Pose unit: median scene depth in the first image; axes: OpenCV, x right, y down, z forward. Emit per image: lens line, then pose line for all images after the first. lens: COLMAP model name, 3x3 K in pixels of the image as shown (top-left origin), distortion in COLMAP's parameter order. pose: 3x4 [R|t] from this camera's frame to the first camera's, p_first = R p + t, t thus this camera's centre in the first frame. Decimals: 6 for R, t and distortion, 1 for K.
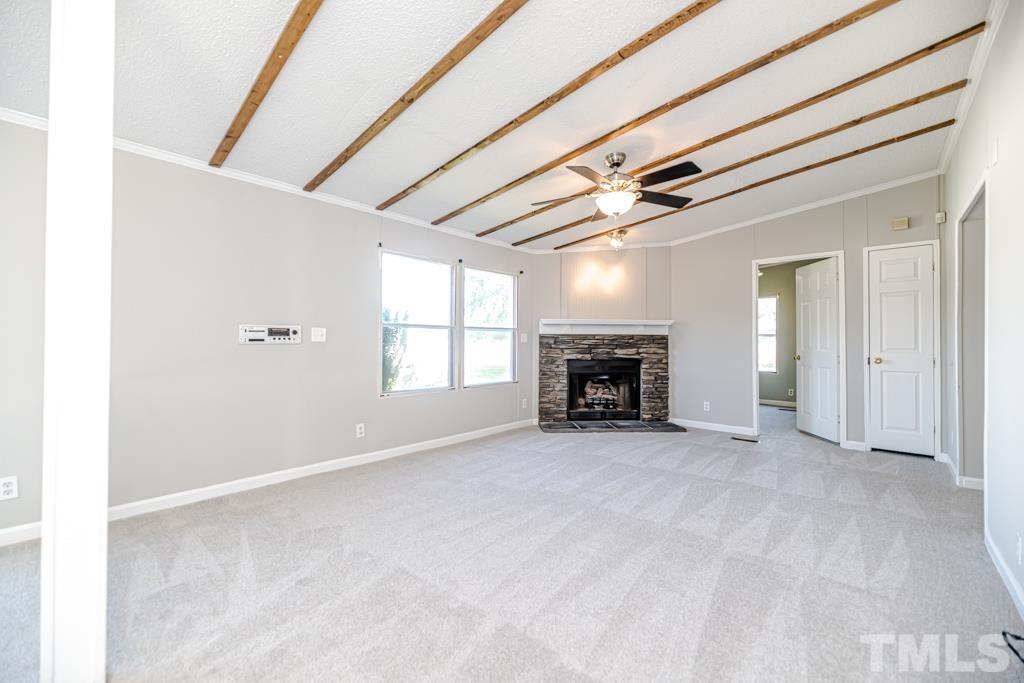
lens RADIAL K [[414.0, 0, 506.6], [0, 414.0, 339.4], [0, 0, 1]] dist [-0.001913, 0.000105]
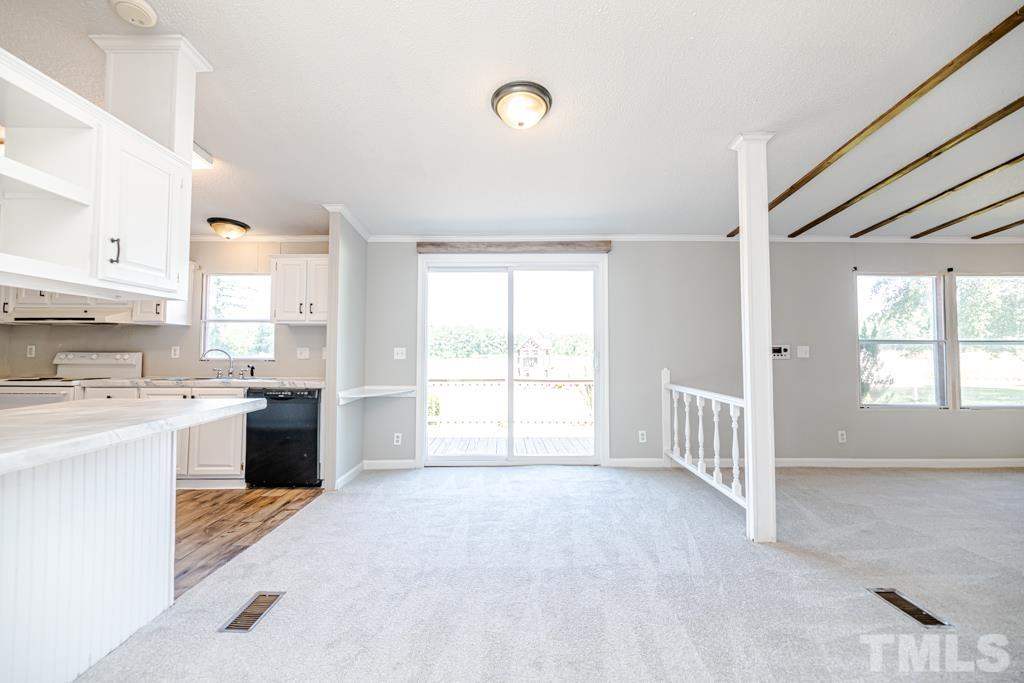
lens RADIAL K [[414.0, 0, 512.9], [0, 414.0, 340.7], [0, 0, 1]] dist [-0.001913, 0.000105]
pose [[0.684487, -0.025214, -0.728589, -0.094608], [0.005239, 0.999546, -0.029669, -0.007763], [0.729007, 0.016490, 0.684308, -0.285939]]
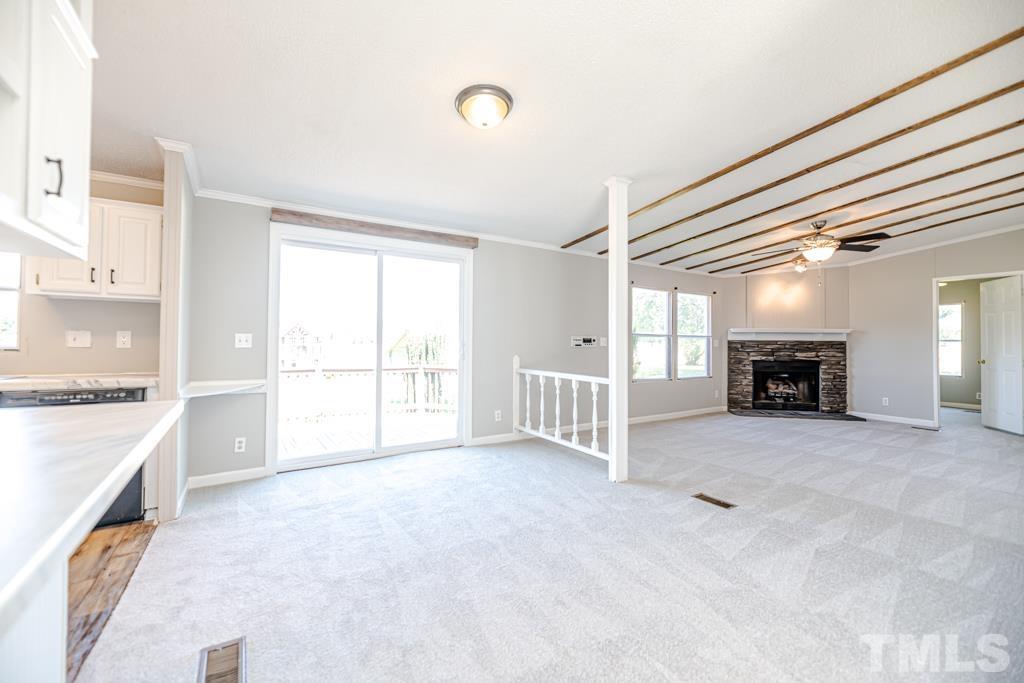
lens RADIAL K [[414.0, 0, 509.1], [0, 414.0, 339.5], [0, 0, 1]] dist [-0.001913, 0.000105]
pose [[0.965758, 0.001739, -0.259438, -0.244152], [-0.002892, 0.999988, -0.004059, -0.008031], [0.259428, 0.004671, 0.965751, -0.412488]]
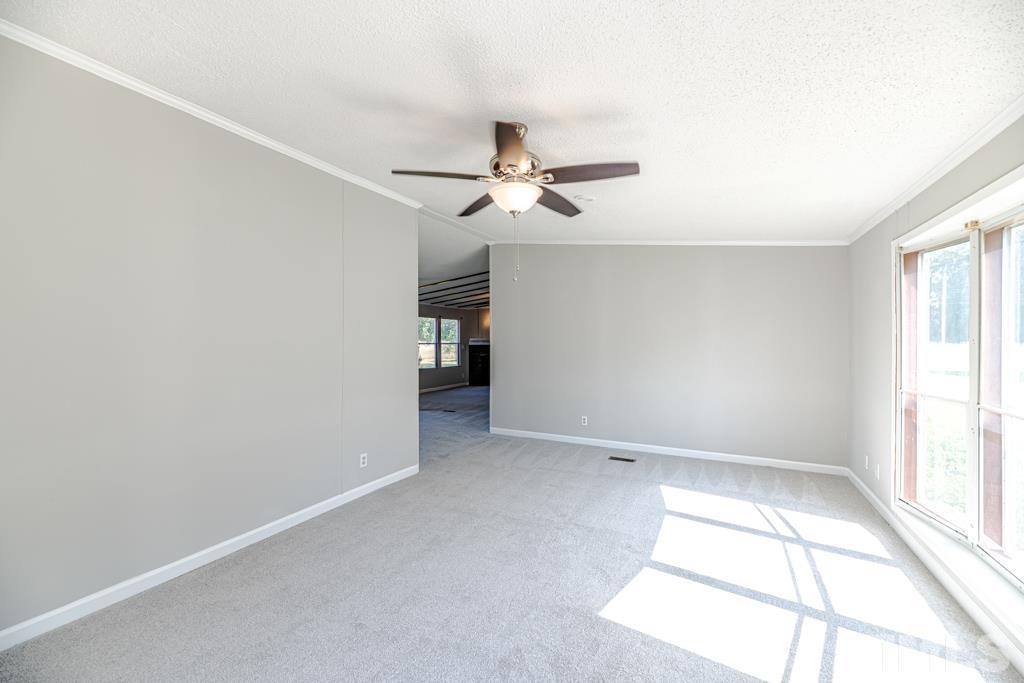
lens RADIAL K [[414.0, 0, 514.0], [0, 414.0, 337.5], [0, 0, 1]] dist [-0.001913, 0.000105]
pose [[0.965308, 0.003547, 0.261089, -0.277564], [-0.003750, 0.999993, 0.000279, -0.055503], [-0.261087, -0.001249, 0.965315, -1.262328]]
